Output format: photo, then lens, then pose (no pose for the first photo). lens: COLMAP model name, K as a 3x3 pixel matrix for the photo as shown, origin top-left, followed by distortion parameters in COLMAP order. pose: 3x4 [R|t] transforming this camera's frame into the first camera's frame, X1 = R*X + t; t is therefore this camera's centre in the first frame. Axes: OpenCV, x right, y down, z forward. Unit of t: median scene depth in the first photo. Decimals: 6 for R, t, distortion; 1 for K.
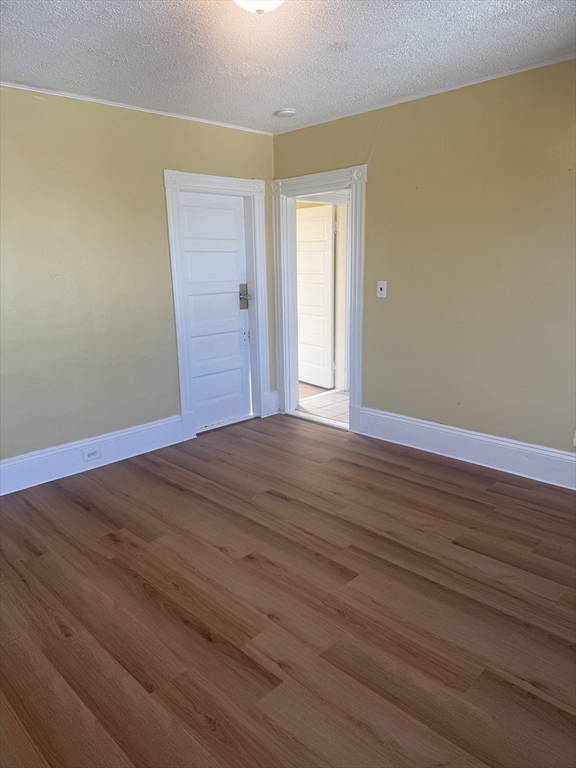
lens RADIAL K [[540.6, 0, 287.6], [0, 540.6, 380.2], [0, 0, 1]] dist [0.104939, -0.142577]
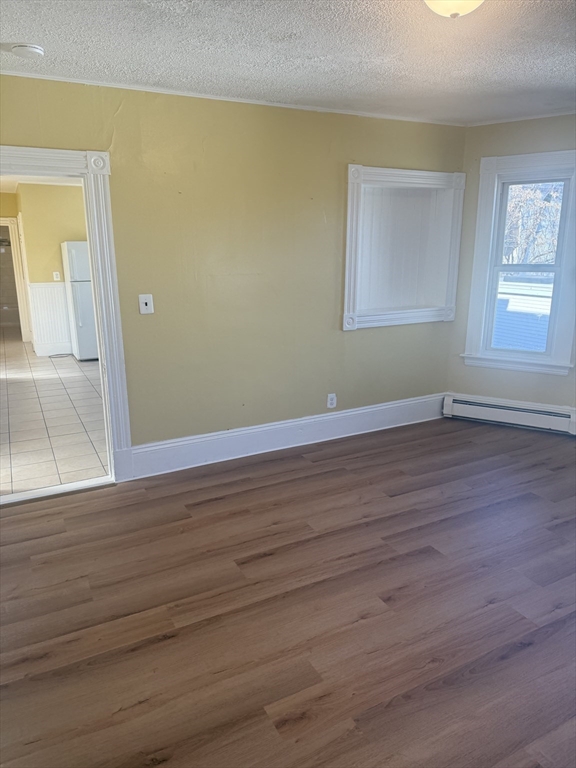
lens RADIAL K [[539.6, 0, 289.7], [0, 539.6, 383.2], [0, 0, 1]] dist [0.072534, -0.075562]
pose [[0.291454, -0.211963, 0.932806, -0.666564], [0.210977, 0.965372, 0.153444, -0.148006], [-0.933029, 0.152079, 0.326081, 0.599182]]
